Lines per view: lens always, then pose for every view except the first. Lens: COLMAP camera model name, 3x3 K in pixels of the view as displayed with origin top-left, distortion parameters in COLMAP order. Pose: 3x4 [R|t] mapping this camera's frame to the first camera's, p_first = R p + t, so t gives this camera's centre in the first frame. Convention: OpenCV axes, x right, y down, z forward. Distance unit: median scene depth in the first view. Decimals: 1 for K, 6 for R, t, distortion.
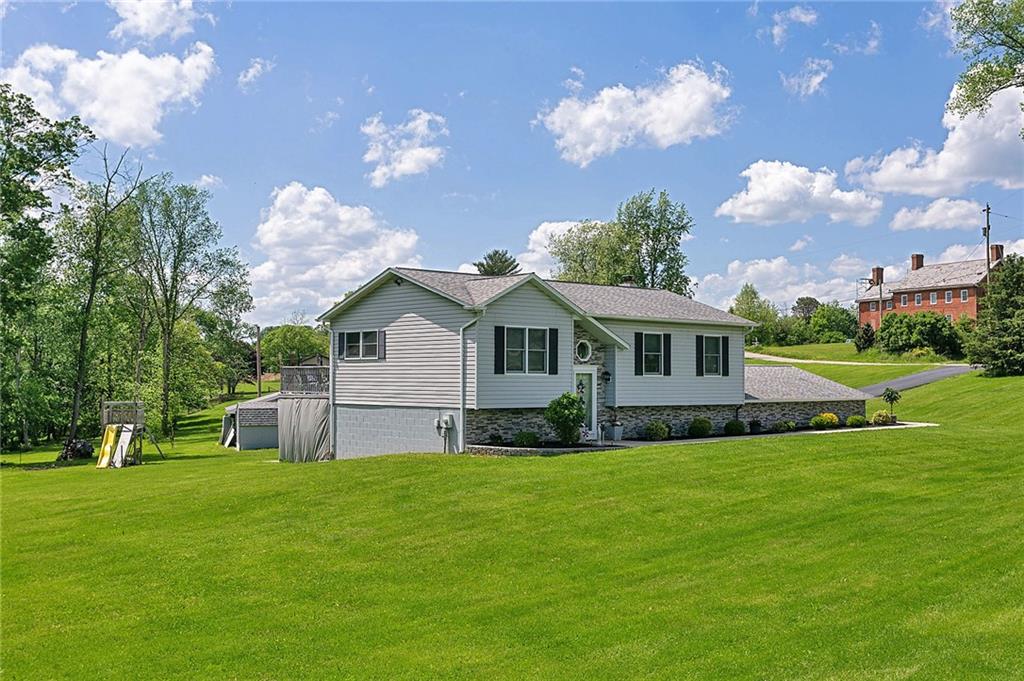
lens RADIAL K [[1165.4, 0, 512.0], [0, 1165.4, 340.5], [0, 0, 1]] dist [-0.006769, -0.005093]
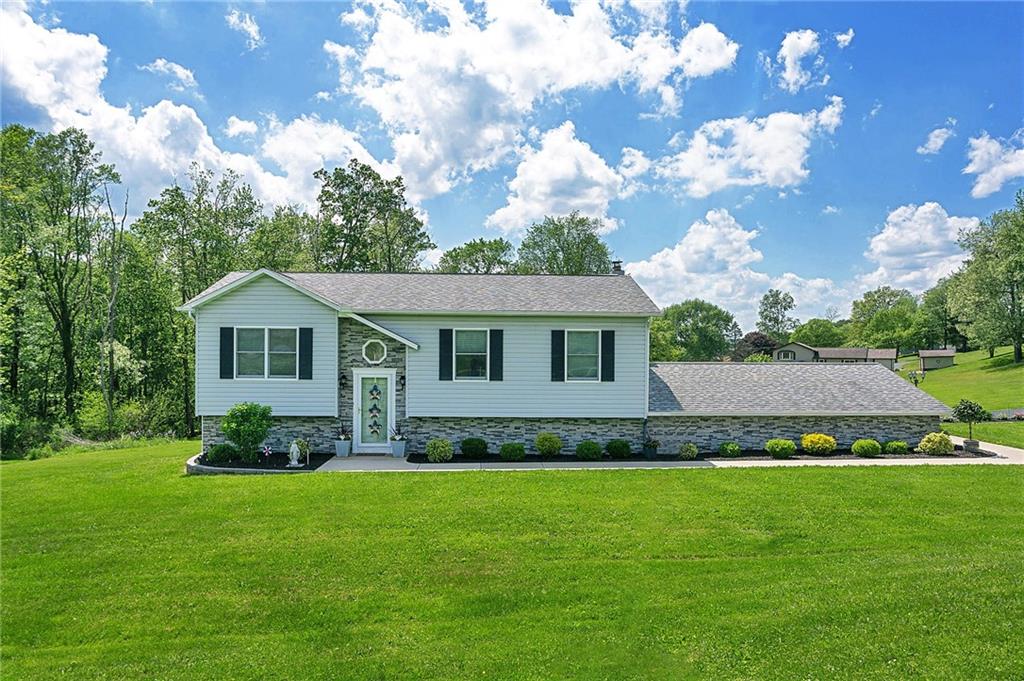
lens RADIAL K [[868.2, 0, 513.1], [0, 868.2, 356.6], [0, 0, 1]] dist [-0.012285, -0.009638]
pose [[0.784470, 0.001564, -0.620164, 0.513827], [0.015581, 0.999631, 0.022230, -0.000385], [0.619971, -0.027102, 0.784157, 0.518796]]
